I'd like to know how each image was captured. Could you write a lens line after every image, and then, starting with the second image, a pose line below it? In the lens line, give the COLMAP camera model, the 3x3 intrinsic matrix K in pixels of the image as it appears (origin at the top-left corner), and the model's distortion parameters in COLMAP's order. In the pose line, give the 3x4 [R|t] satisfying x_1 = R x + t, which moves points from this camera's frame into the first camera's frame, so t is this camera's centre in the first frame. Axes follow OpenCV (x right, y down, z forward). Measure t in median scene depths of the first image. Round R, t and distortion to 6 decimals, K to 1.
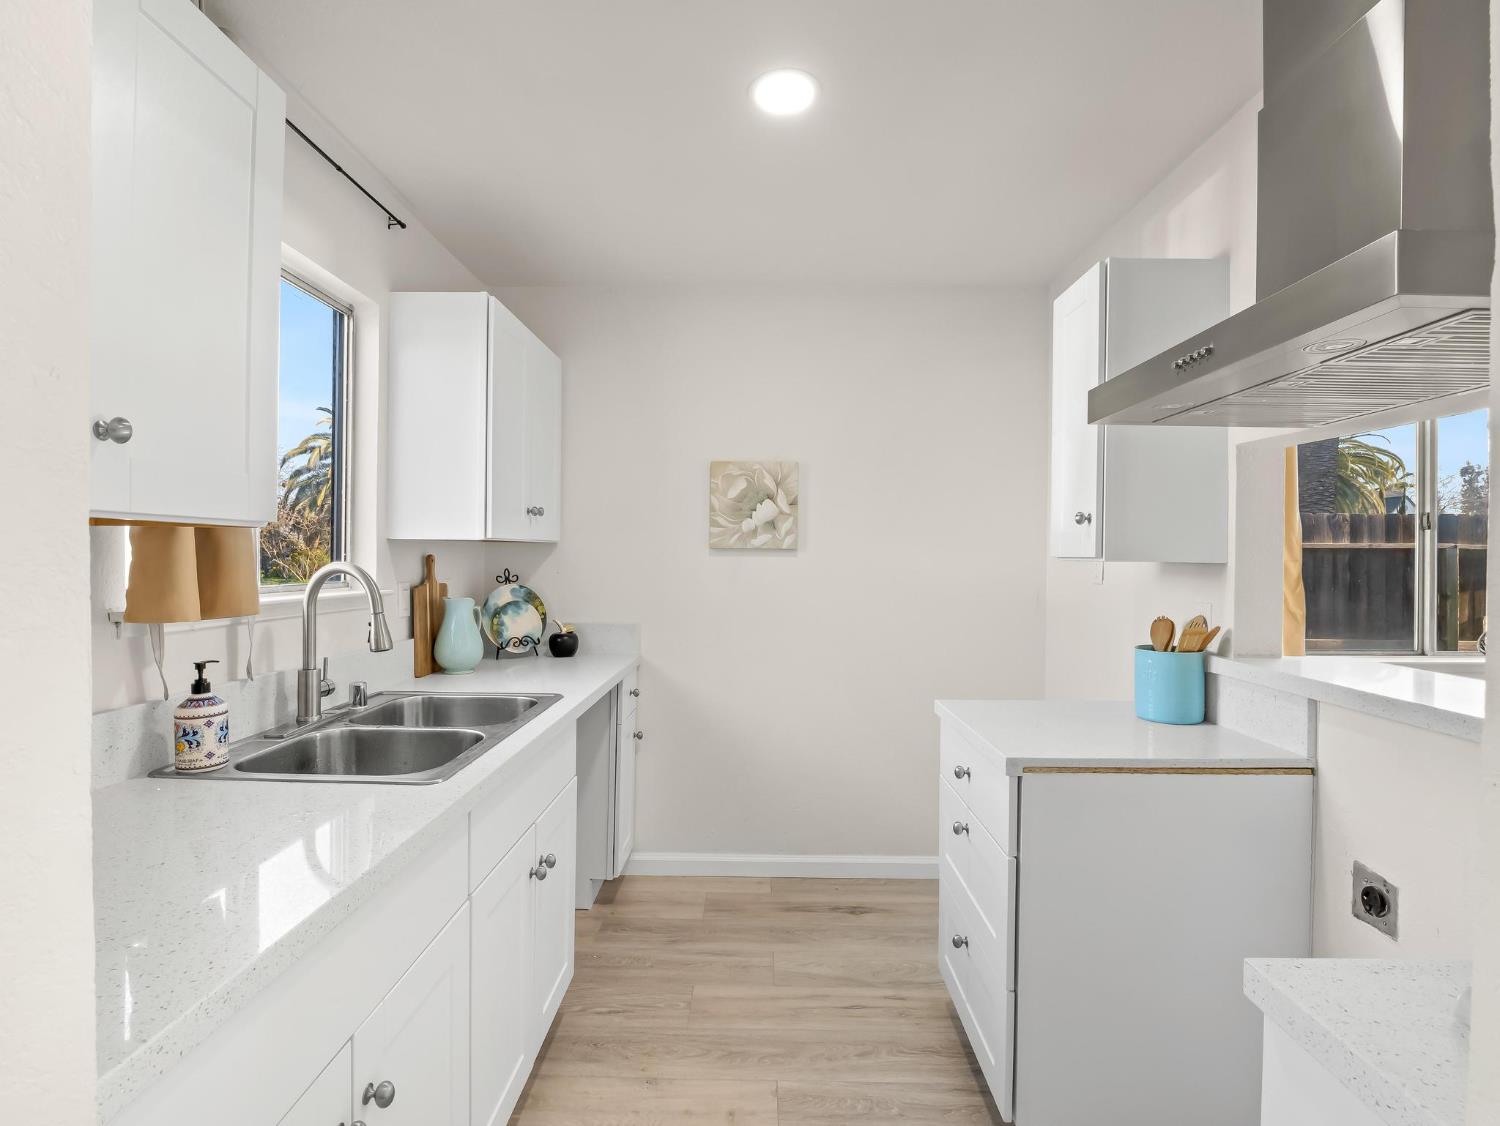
lens RADIAL K [[725.7, 0, 752.4], [0, 725.7, 554.9], [0, 0, 1]] dist [0.002243, 0.000085]
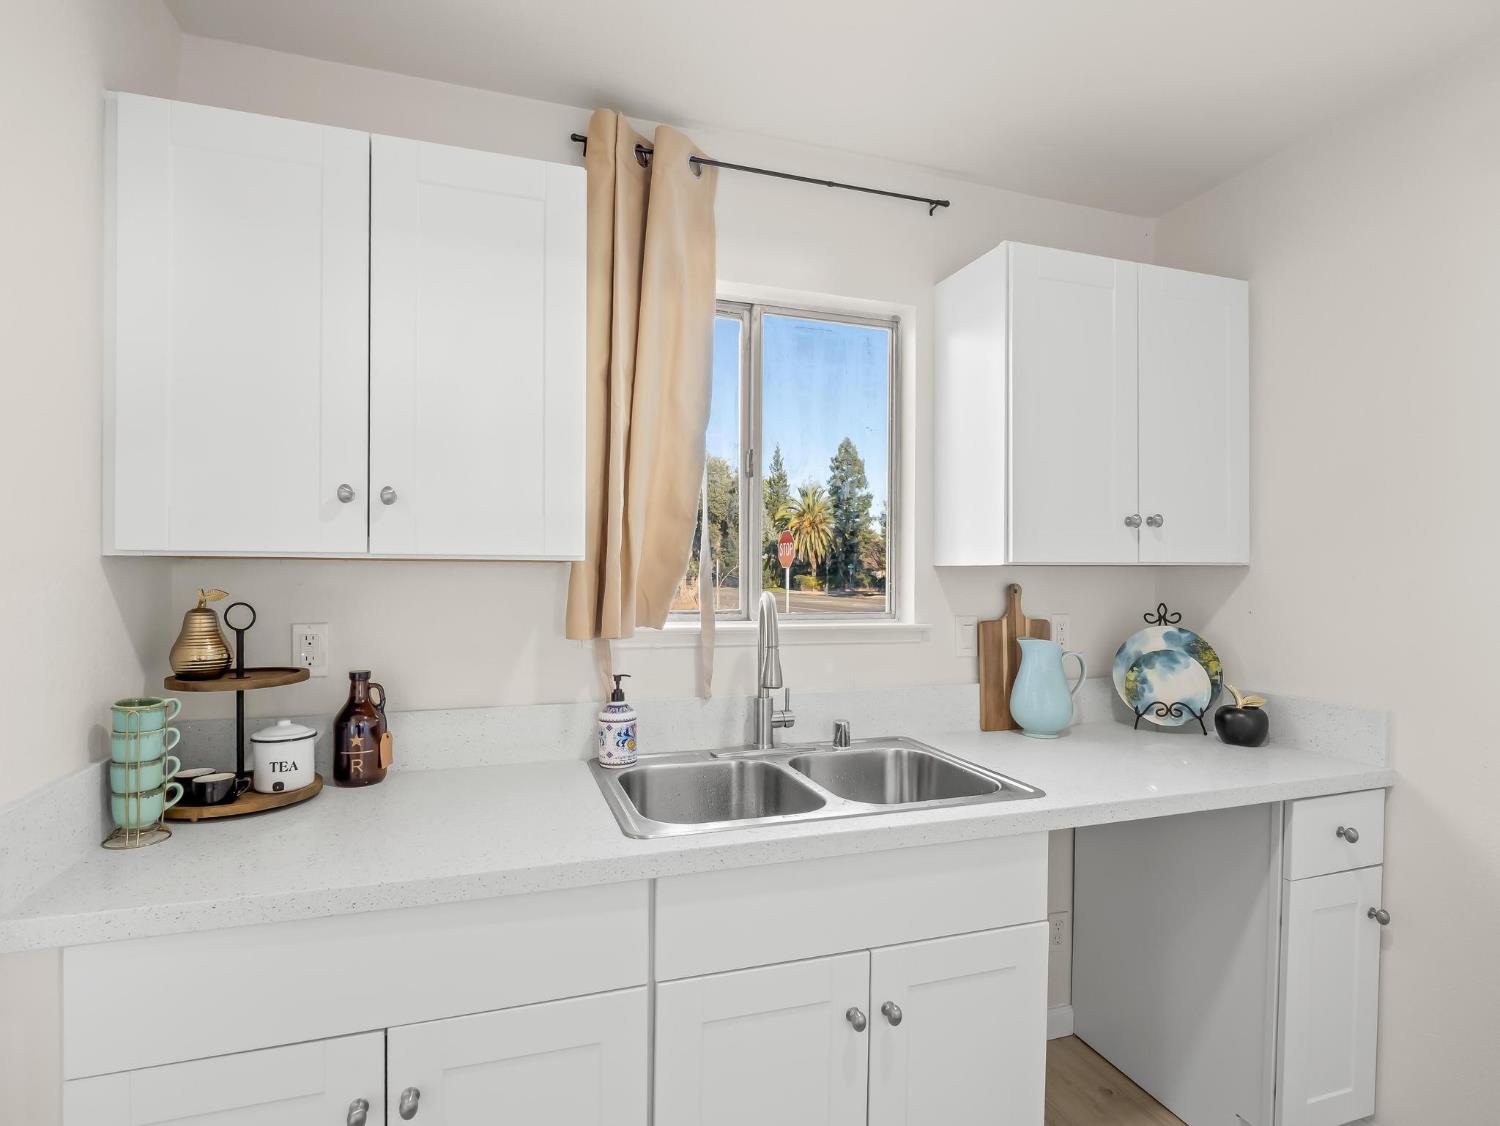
lens RADIAL K [[778.9, 0, 751.4], [0, 778.9, 572.6], [0, 0, 1]] dist [-0.006636, -0.001115]
pose [[0.335610, -0.008020, -0.941967, 0.248537], [-0.001702, 0.999957, -0.009120, -0.003800], [0.942000, 0.004664, 0.335582, 0.379303]]
